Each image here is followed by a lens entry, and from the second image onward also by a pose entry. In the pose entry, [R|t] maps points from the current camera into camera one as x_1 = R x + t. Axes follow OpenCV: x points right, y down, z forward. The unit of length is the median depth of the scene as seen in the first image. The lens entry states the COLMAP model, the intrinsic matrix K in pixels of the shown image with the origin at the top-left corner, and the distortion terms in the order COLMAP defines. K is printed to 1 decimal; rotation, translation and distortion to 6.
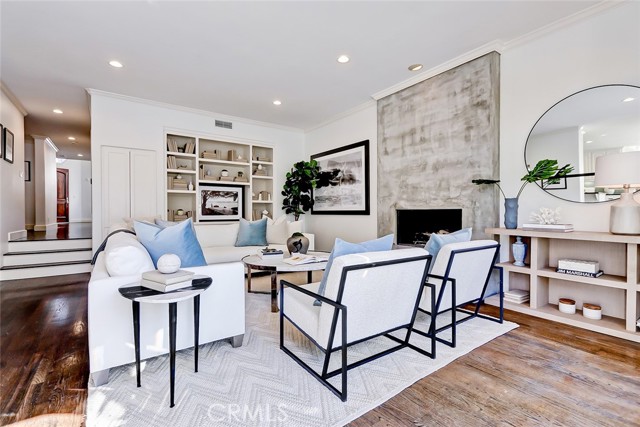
lens RADIAL K [[293.3, 0, 320.0], [0, 293.3, 213.5], [0, 0, 1]] dist [0.002044, 0.000176]
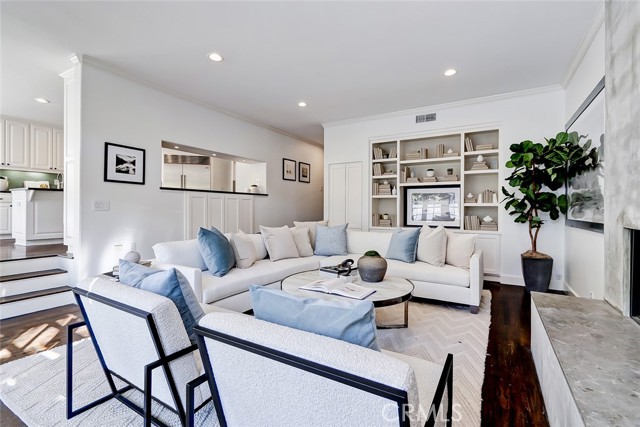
lens RADIAL K [[293.3, 0, 320.0], [0, 293.3, 213.5], [0, 0, 1]] dist [0.002044, 0.000176]
pose [[0.403414, 0.019290, -0.914814, 0.368232], [-0.012928, 0.999798, 0.015381, -0.027505], [0.914926, 0.005621, 0.403582, 0.369001]]
